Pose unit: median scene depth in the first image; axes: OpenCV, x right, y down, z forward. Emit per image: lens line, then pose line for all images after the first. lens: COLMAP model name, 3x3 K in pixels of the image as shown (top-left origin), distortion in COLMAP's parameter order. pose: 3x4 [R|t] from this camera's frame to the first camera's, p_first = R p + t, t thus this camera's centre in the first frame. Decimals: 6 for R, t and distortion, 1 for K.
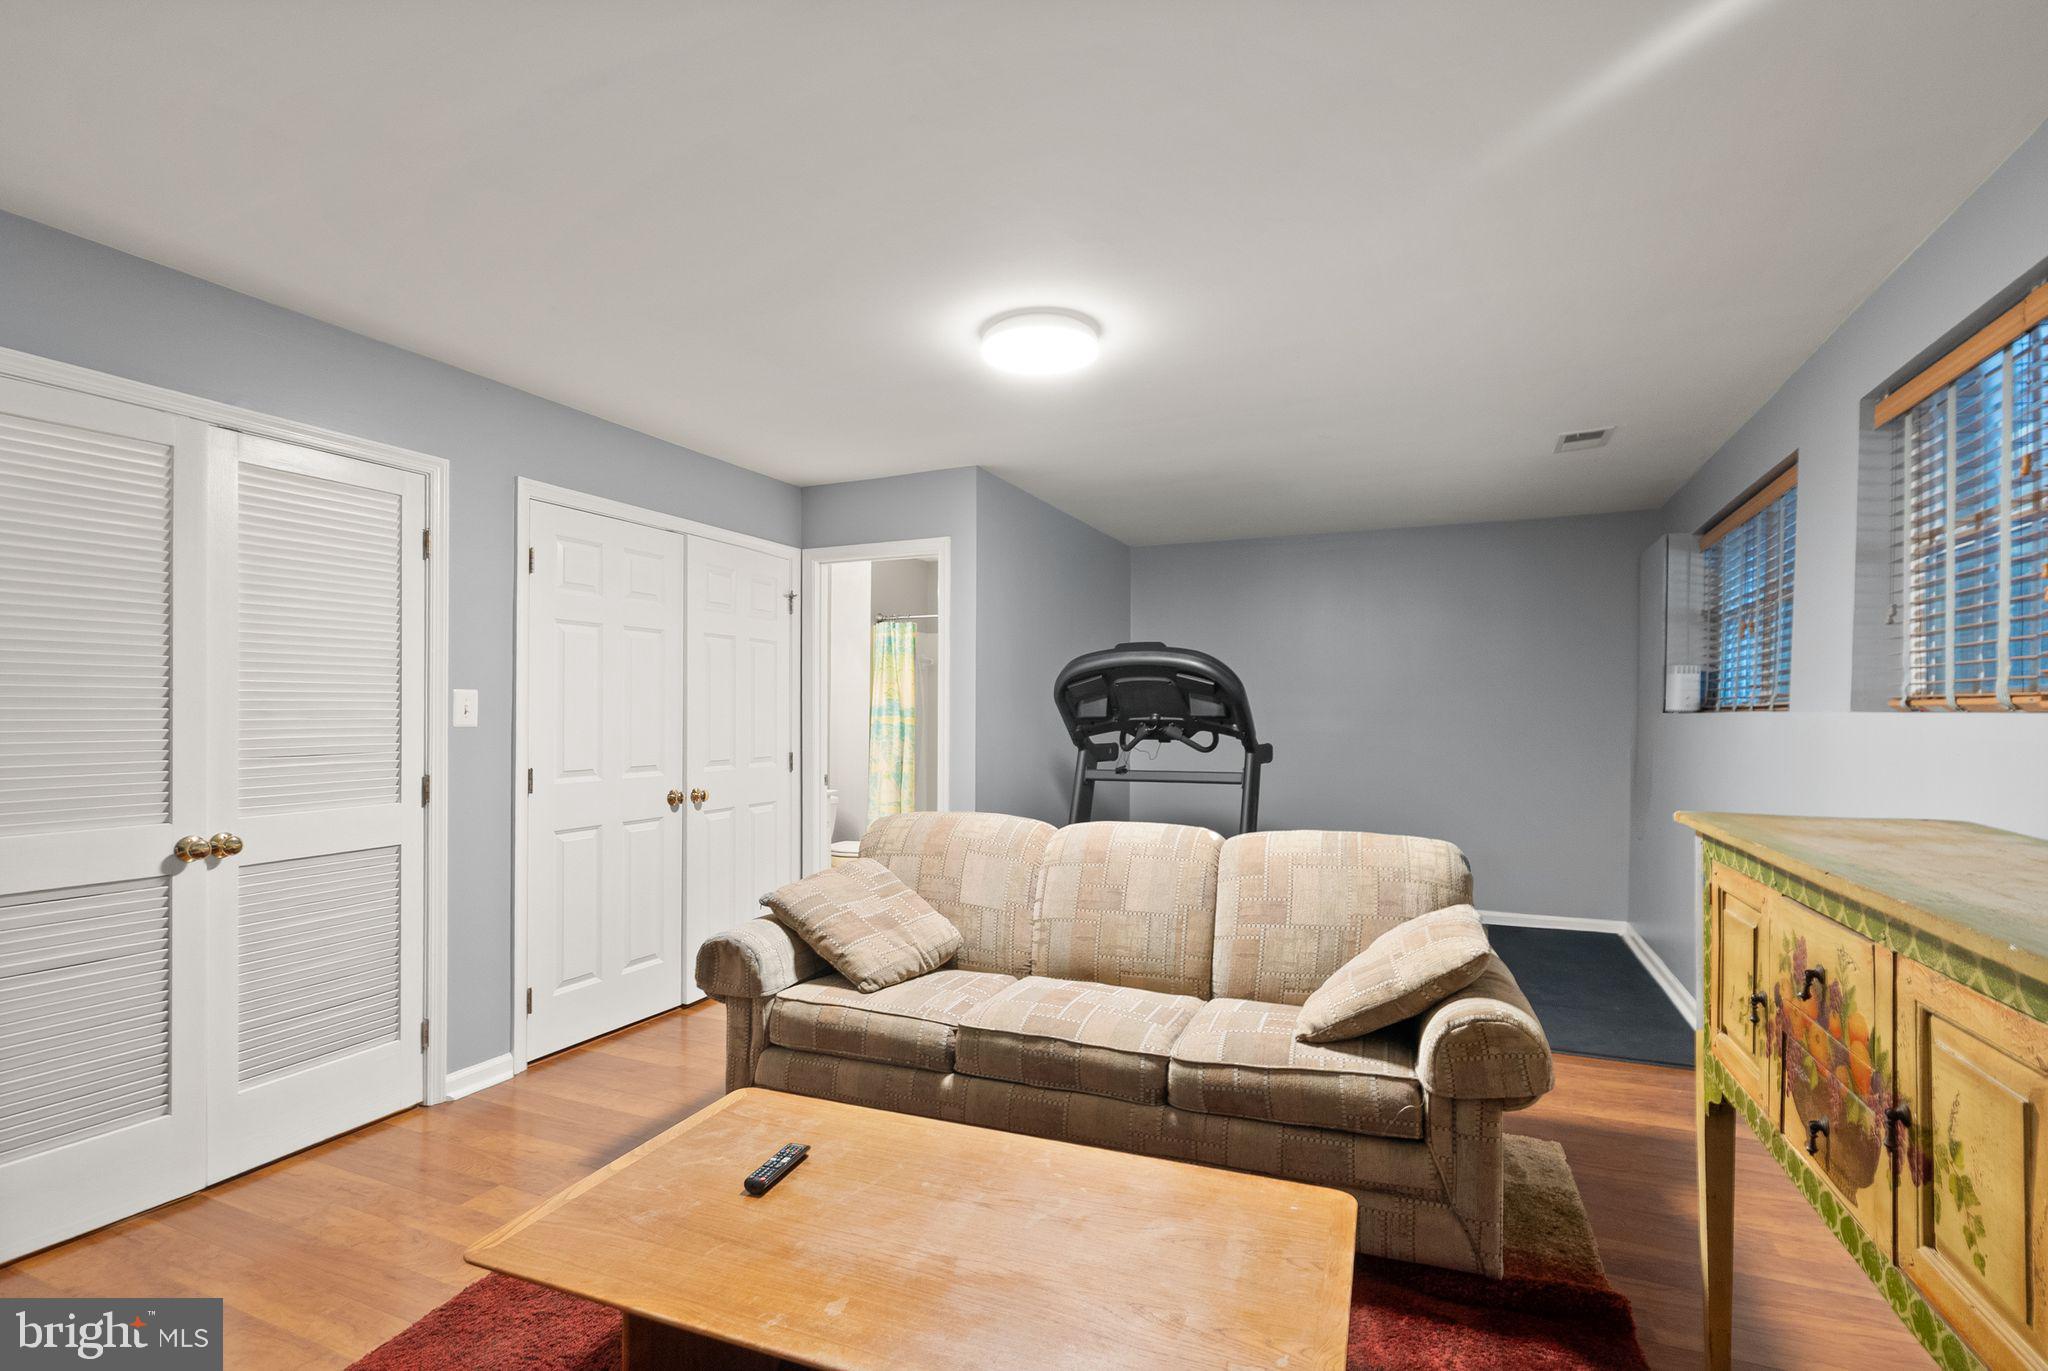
lens RADIAL K [[966.2, 0, 1028.2], [0, 966.2, 719.0], [0, 0, 1]] dist [-0.001705, 0.000021]
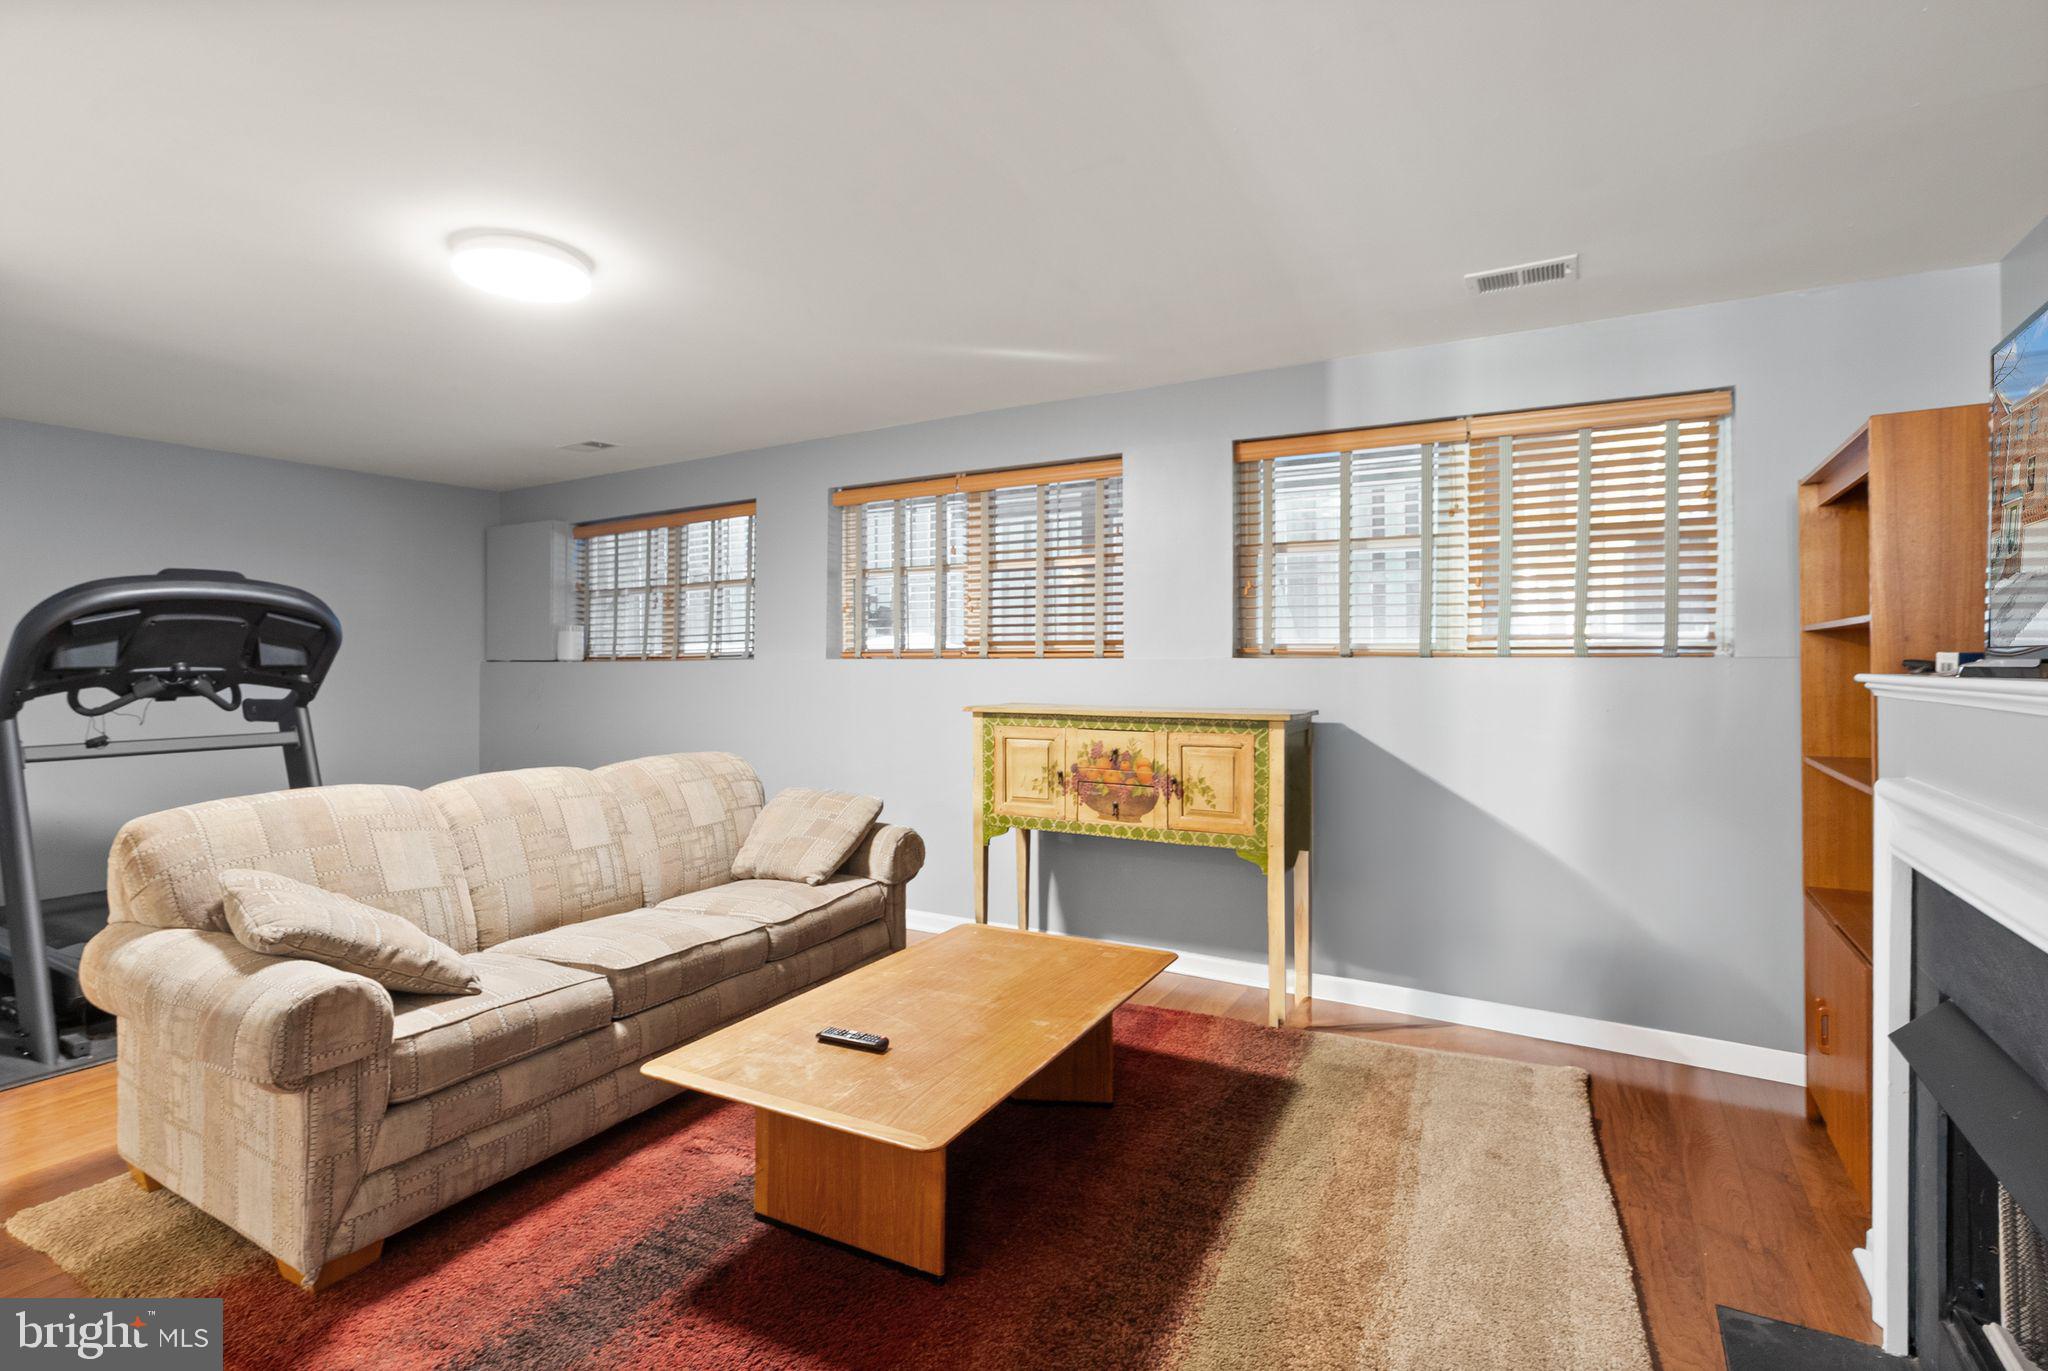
lens RADIAL K [[966.2, 0, 1027.8], [0, 966.2, 668.9], [0, 0, 1]] dist [-0.001705, 0.000021]
pose [[0.121902, -0.007010, 0.992517, -0.960508], [0.010715, 0.999926, 0.005746, 0.003752], [-0.992484, 0.009935, 0.121968, 0.436781]]
